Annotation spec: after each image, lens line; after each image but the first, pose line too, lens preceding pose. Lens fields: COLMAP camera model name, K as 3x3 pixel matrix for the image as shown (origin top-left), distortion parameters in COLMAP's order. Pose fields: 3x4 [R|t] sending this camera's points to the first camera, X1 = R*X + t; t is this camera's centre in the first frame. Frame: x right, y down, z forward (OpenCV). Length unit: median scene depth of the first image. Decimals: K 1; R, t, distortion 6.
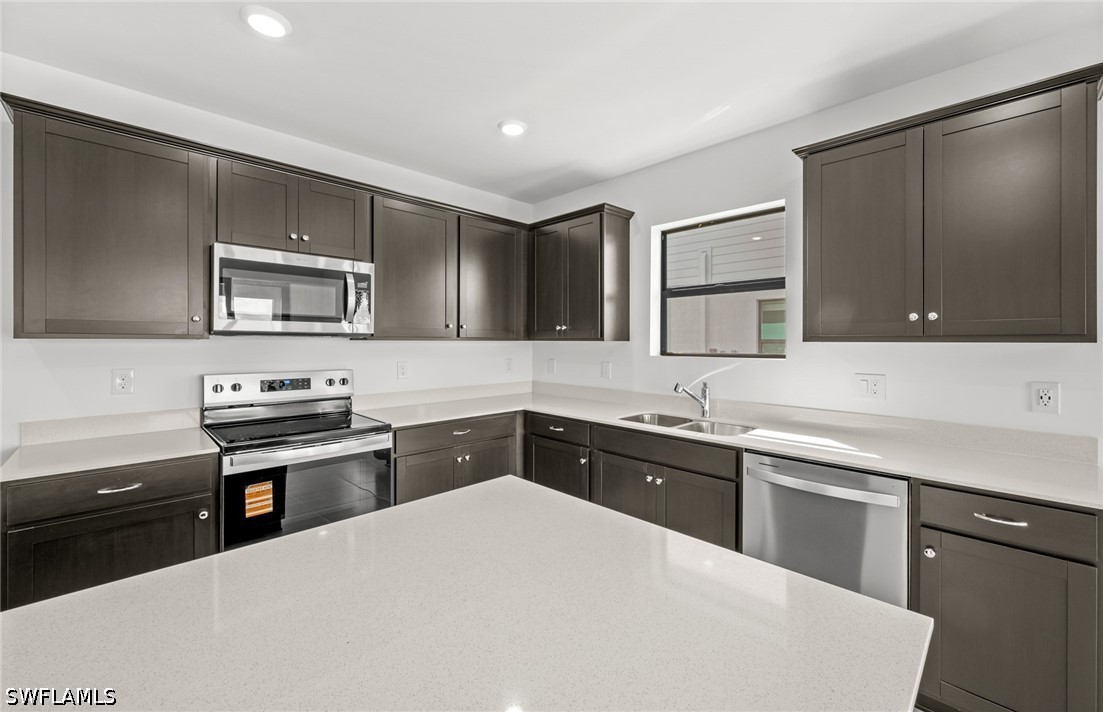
lens RADIAL K [[442.2, 0, 556.5], [0, 442.2, 342.7], [0, 0, 1]] dist [-0.000984, 0.000606]
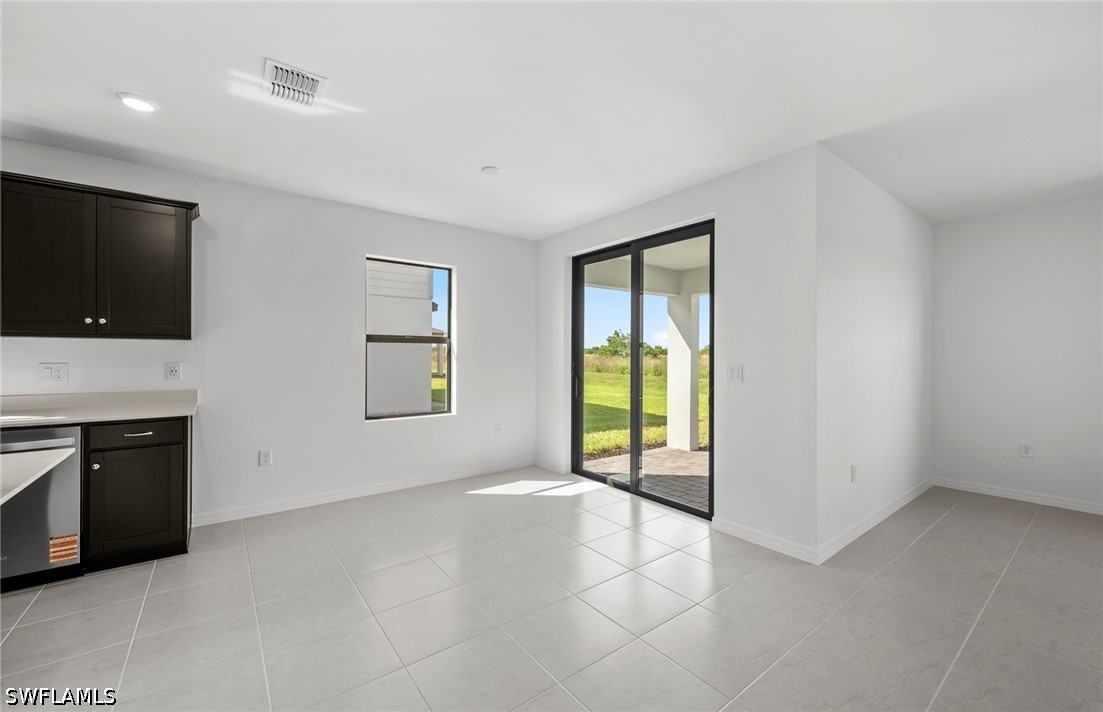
lens RADIAL K [[442.2, 0, 555.9], [0, 442.2, 352.2], [0, 0, 1]] dist [-0.000984, 0.000606]
pose [[0.118970, -0.000346, 0.992898, -0.343873], [-0.001607, 0.999999, 0.000541, 0.031508], [-0.992897, -0.001660, 0.118970, -0.526718]]
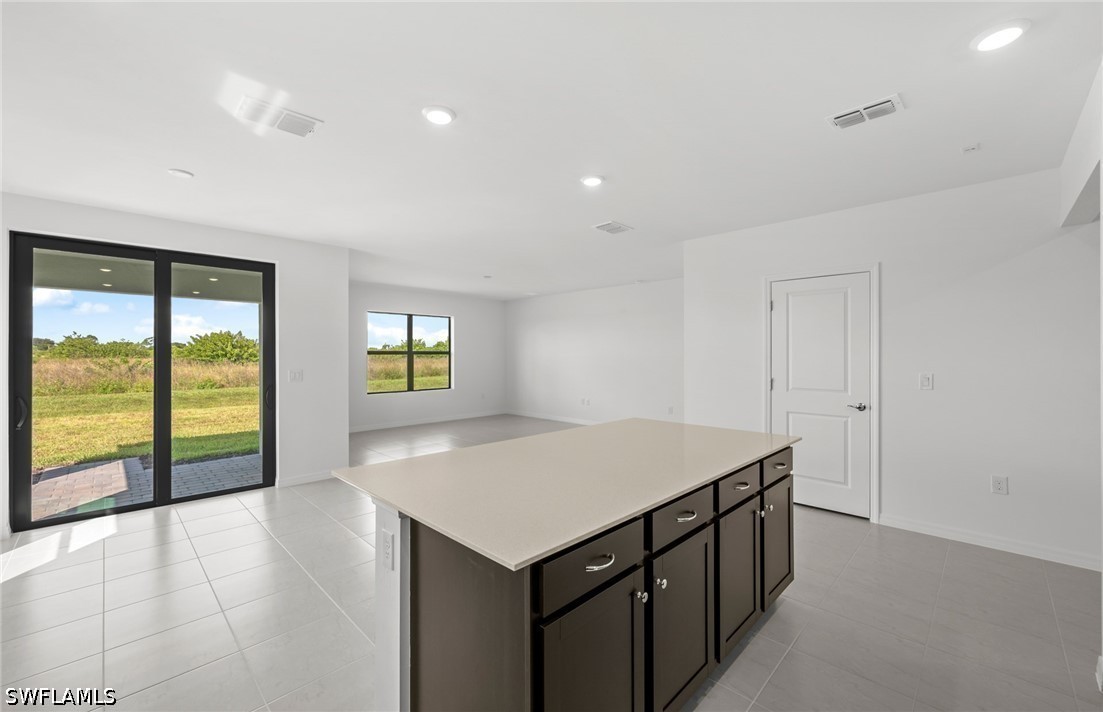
lens RADIAL K [[442.2, 0, 552.8], [0, 442.2, 349.8], [0, 0, 1]] dist [-0.000984, 0.000606]
pose [[-0.999957, -0.002688, -0.008898, -0.092313], [-0.002576, 0.999918, -0.012536, 0.002006], [0.008931, -0.012512, -0.999882, 0.994838]]
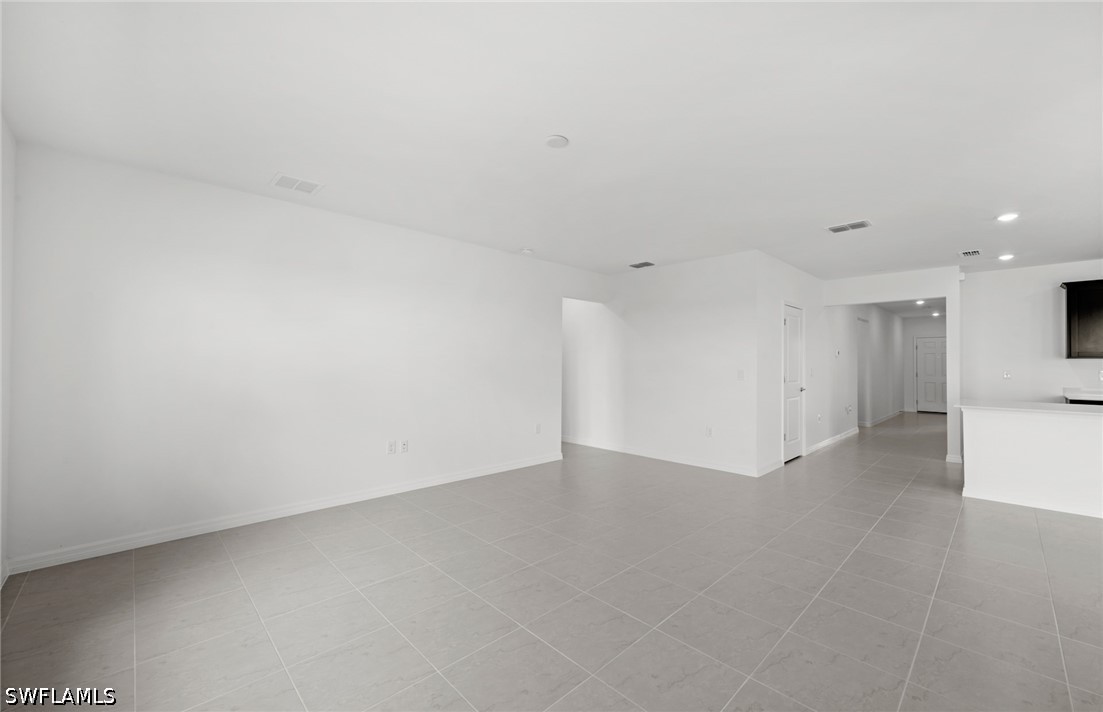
lens RADIAL K [[442.2, 0, 548.4], [0, 442.2, 358.0], [0, 0, 1]] dist [-0.000984, 0.000606]
pose [[-0.012318, -0.016696, -0.999785, 1.321771], [-0.005691, 0.999846, -0.016627, 0.040732], [0.999908, 0.005485, -0.012411, -1.791323]]
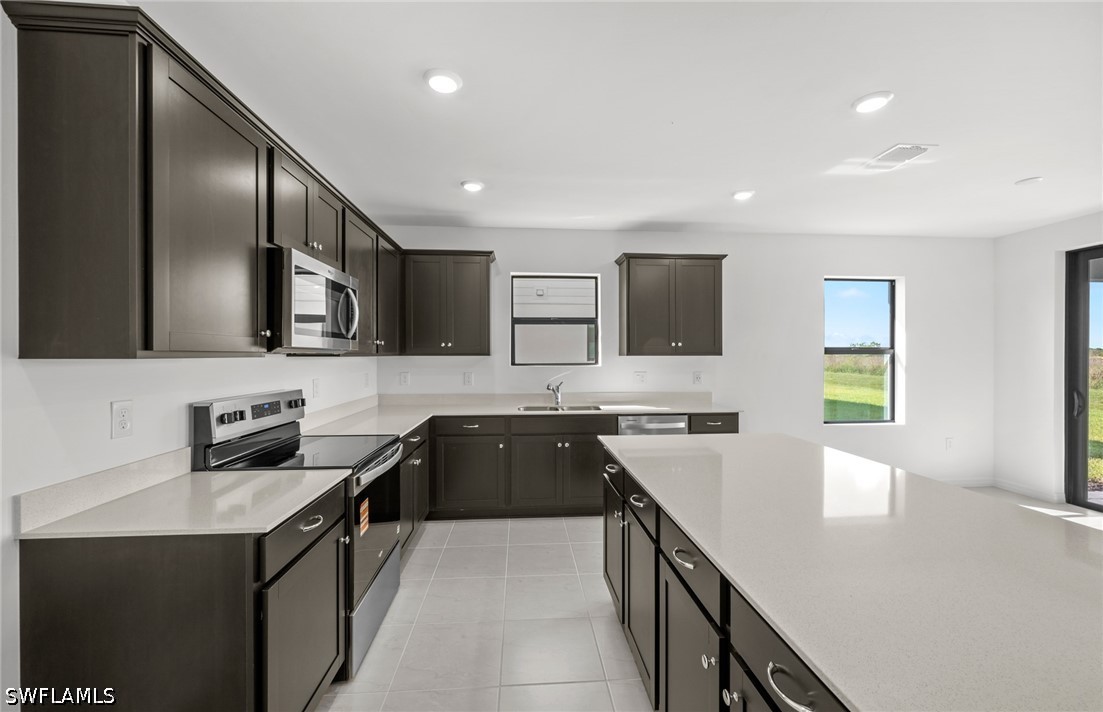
lens RADIAL K [[442.2, 0, 552.5], [0, 442.2, 353.8], [0, 0, 1]] dist [-0.000984, 0.000606]
pose [[0.644418, -0.003334, 0.764666, -0.912883], [0.006003, 0.999982, -0.000698, -0.009199], [-0.764650, 0.005040, 0.644426, 0.022878]]
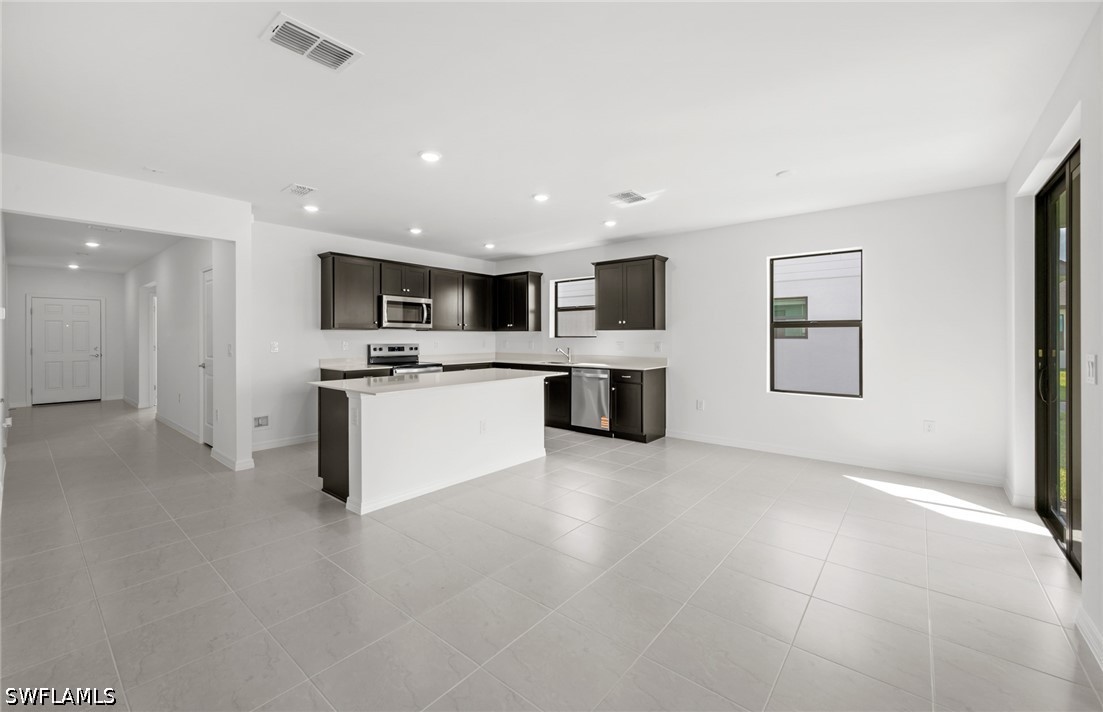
lens RADIAL K [[442.2, 0, 552.9], [0, 442.2, 339.5], [0, 0, 1]] dist [-0.000984, 0.000606]
pose [[0.994884, -0.004750, 0.100909, 0.001162], [0.004311, 0.999980, 0.004573, 0.034678], [-0.100929, -0.004115, 0.994885, -1.515999]]
